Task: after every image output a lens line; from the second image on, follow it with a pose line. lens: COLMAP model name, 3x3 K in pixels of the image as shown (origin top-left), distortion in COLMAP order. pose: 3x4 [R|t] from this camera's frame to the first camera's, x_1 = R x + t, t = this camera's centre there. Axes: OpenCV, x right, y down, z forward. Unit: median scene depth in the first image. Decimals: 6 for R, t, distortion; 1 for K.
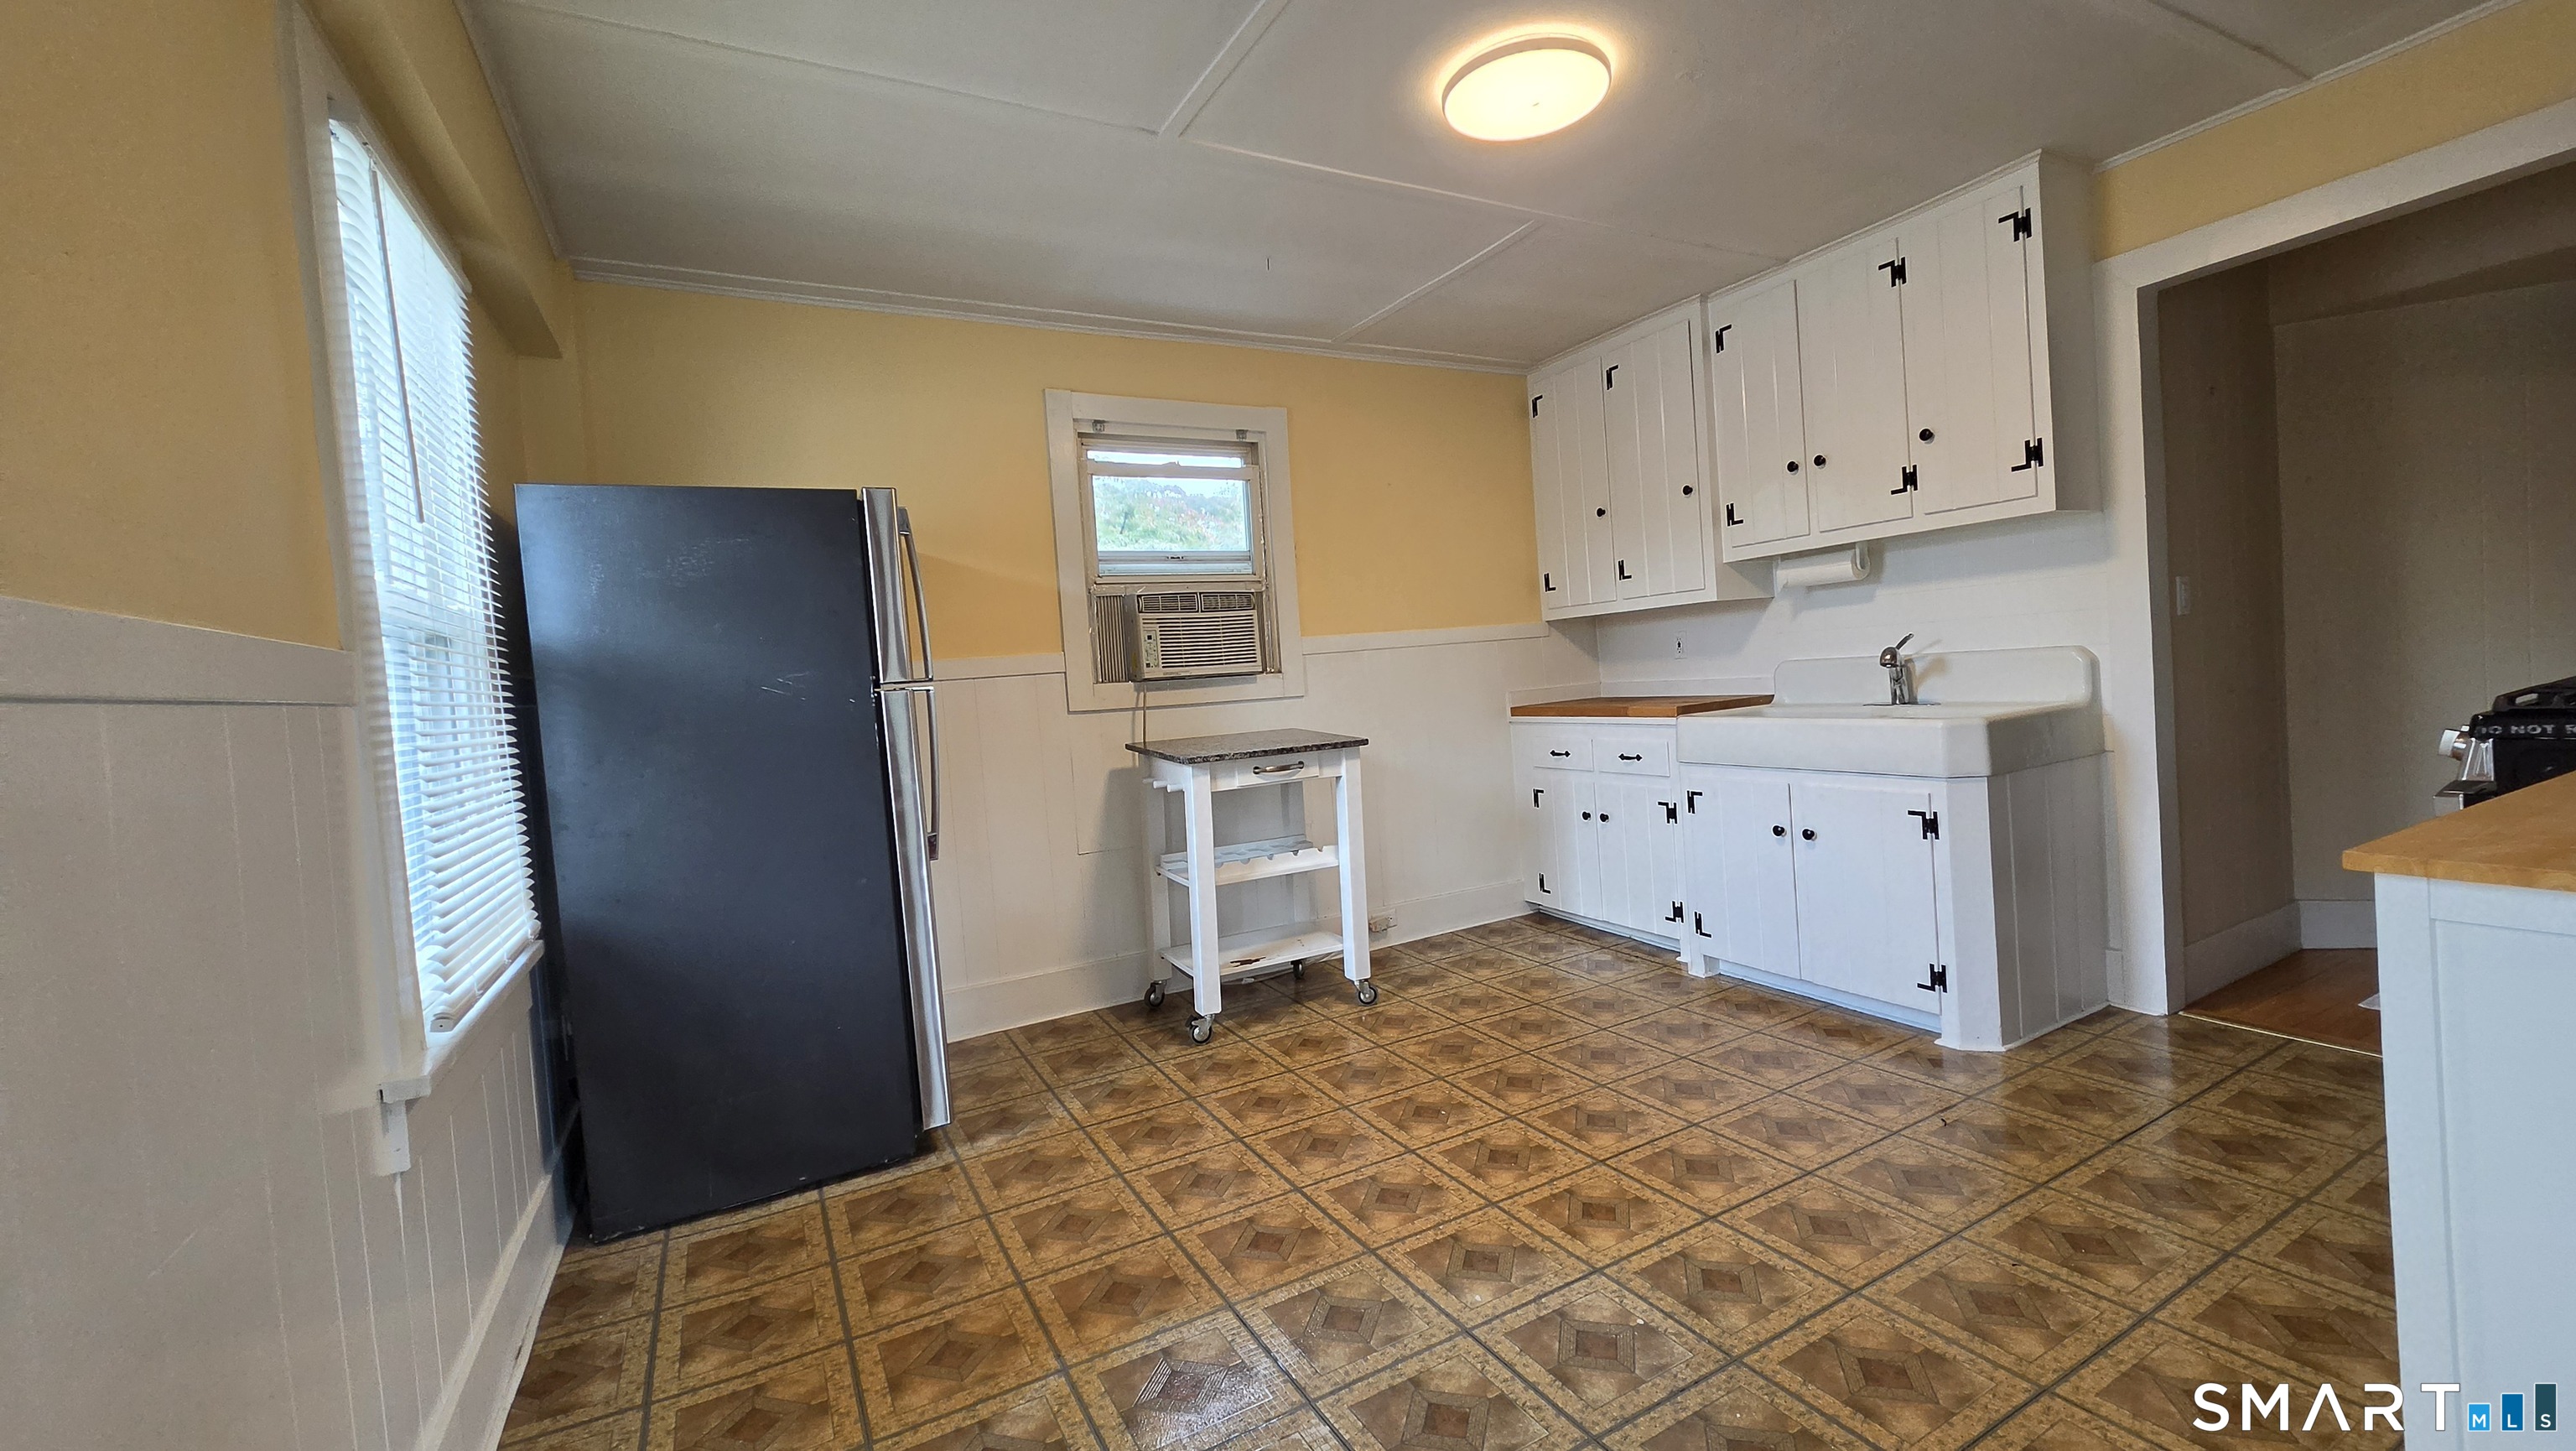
lens RADIAL K [[1053.2, 0, 1317.5], [0, 1053.2, 715.2], [0, 0, 1]] dist [0.002279, 0.000187]
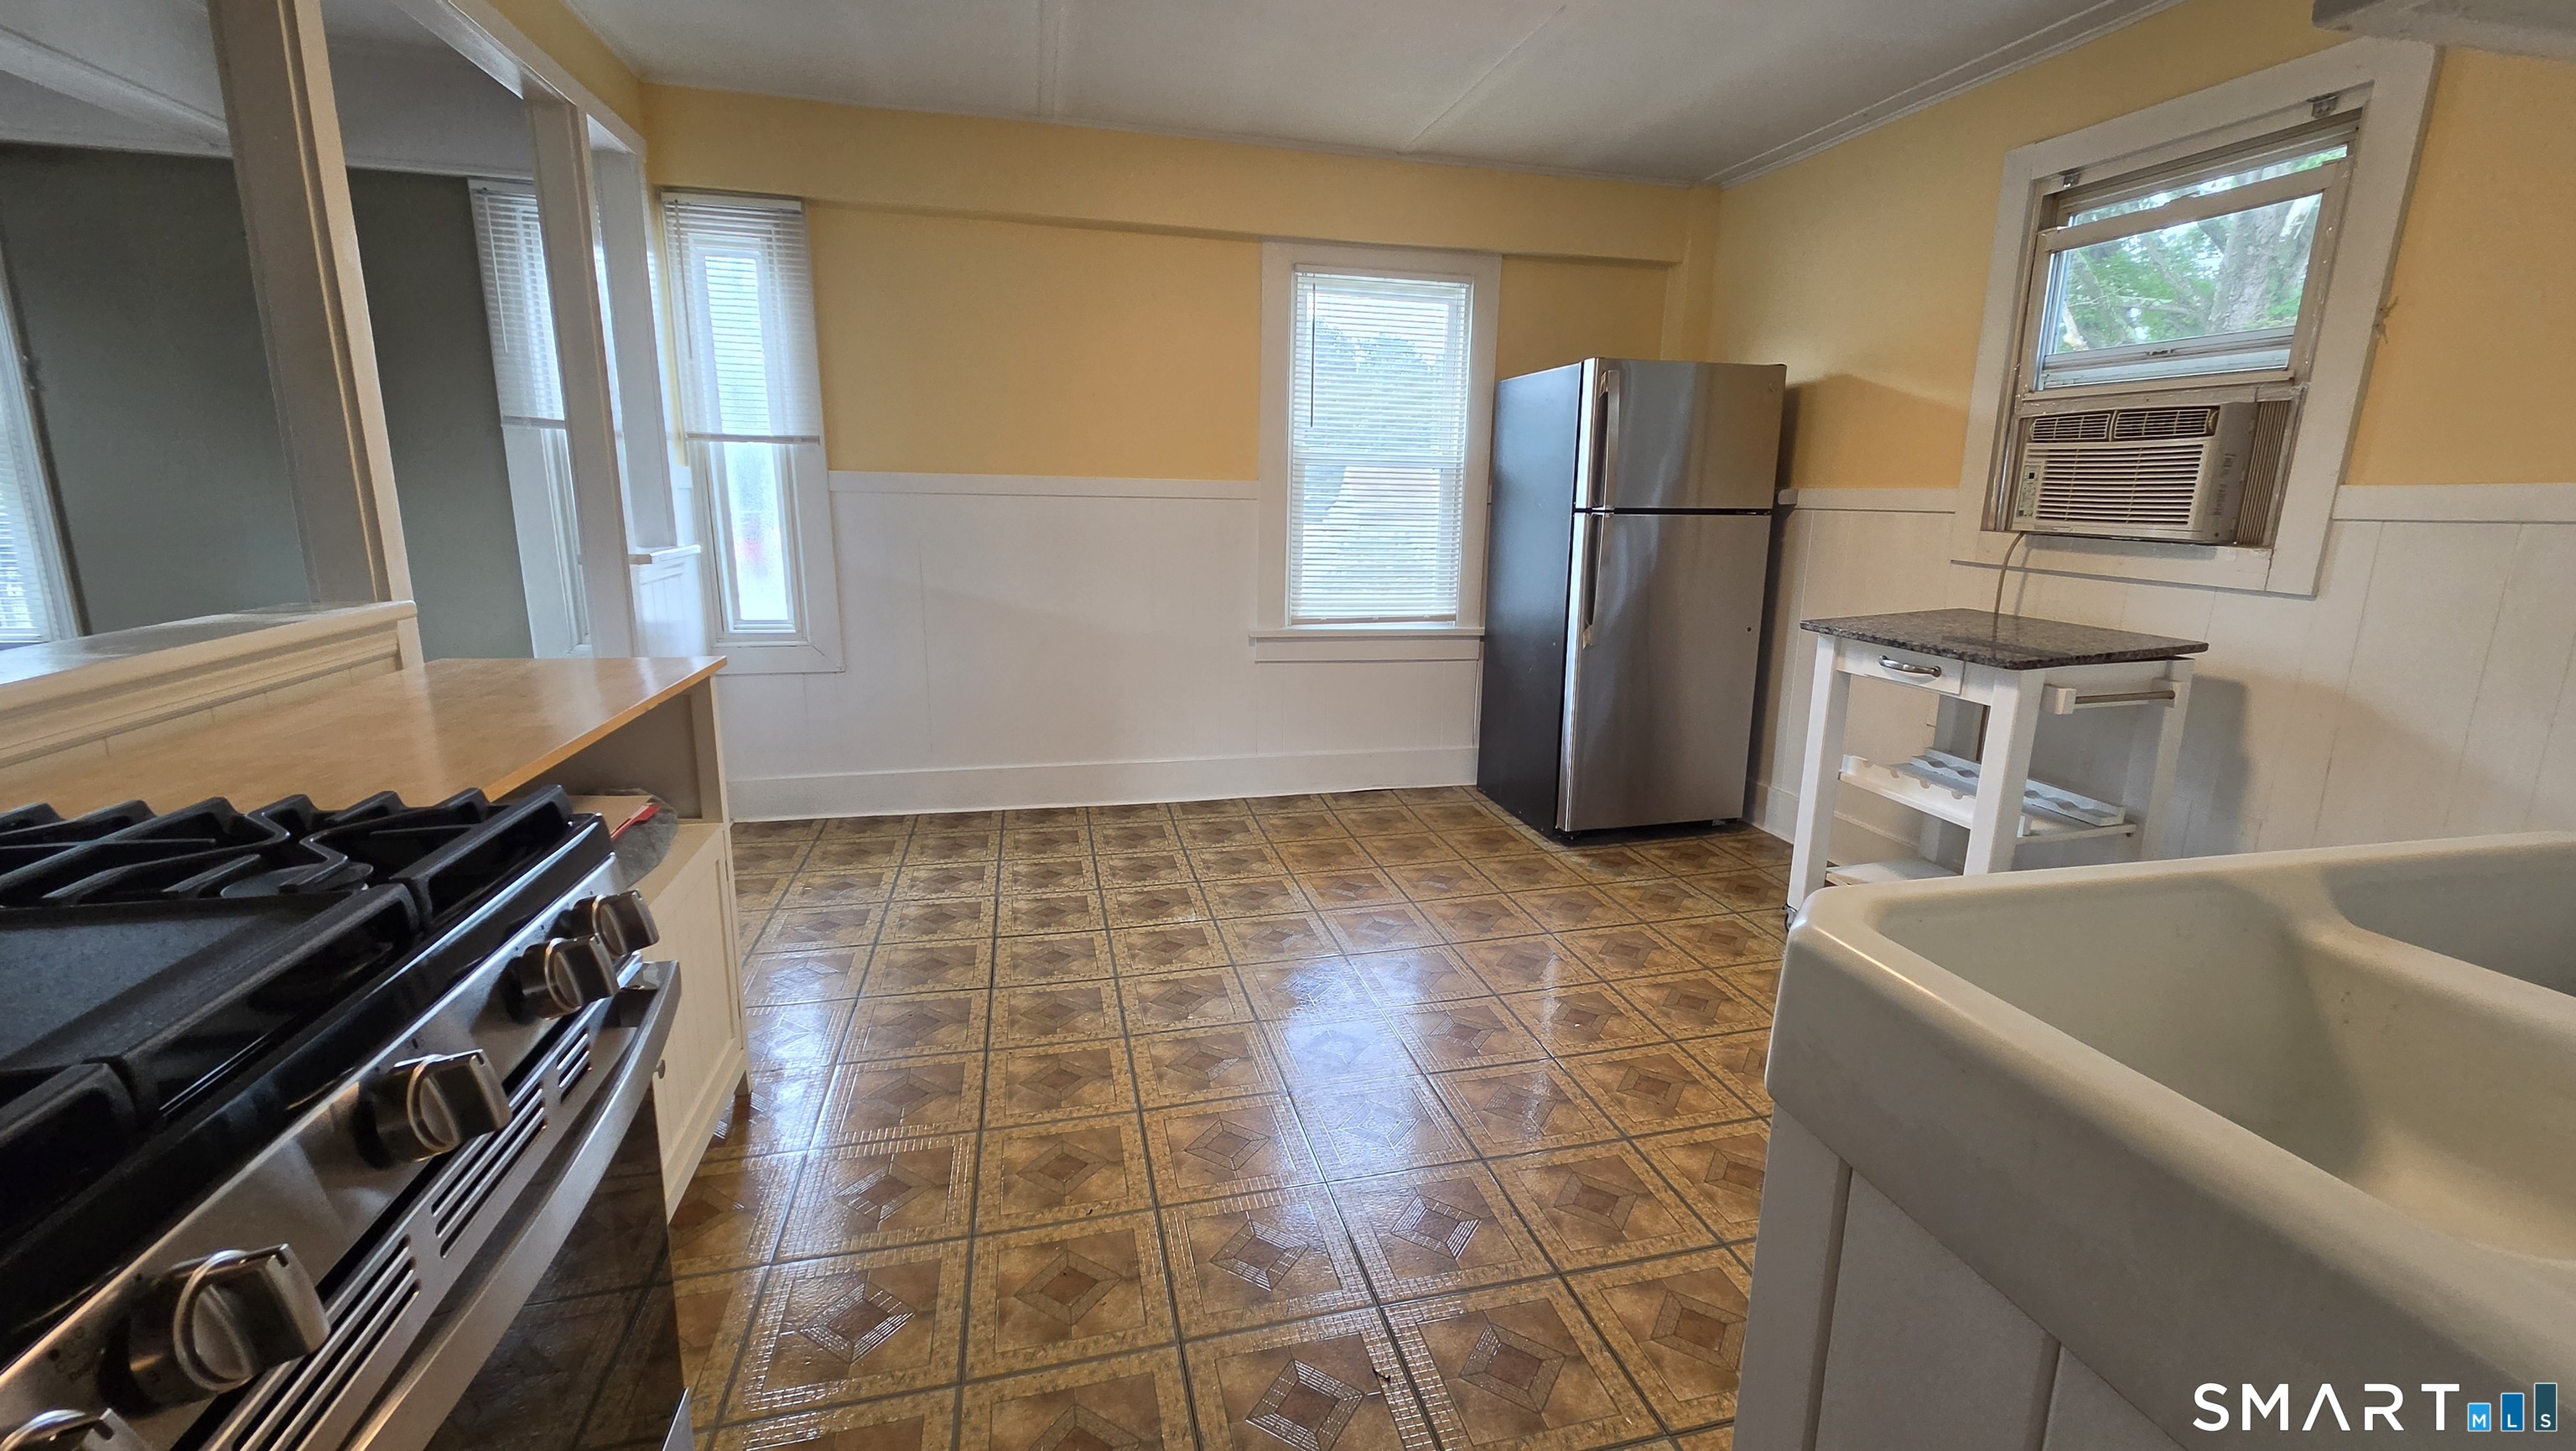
lens RADIAL K [[1053.2, 0, 1317.5], [0, 1053.2, 715.2], [0, 0, 1]] dist [0.002279, 0.000187]
pose [[-0.250502, 0.265571, -0.930978, 0.855852], [-0.043000, 0.957638, 0.284746, -0.123639], [0.967161, 0.111361, -0.228471, 0.846146]]
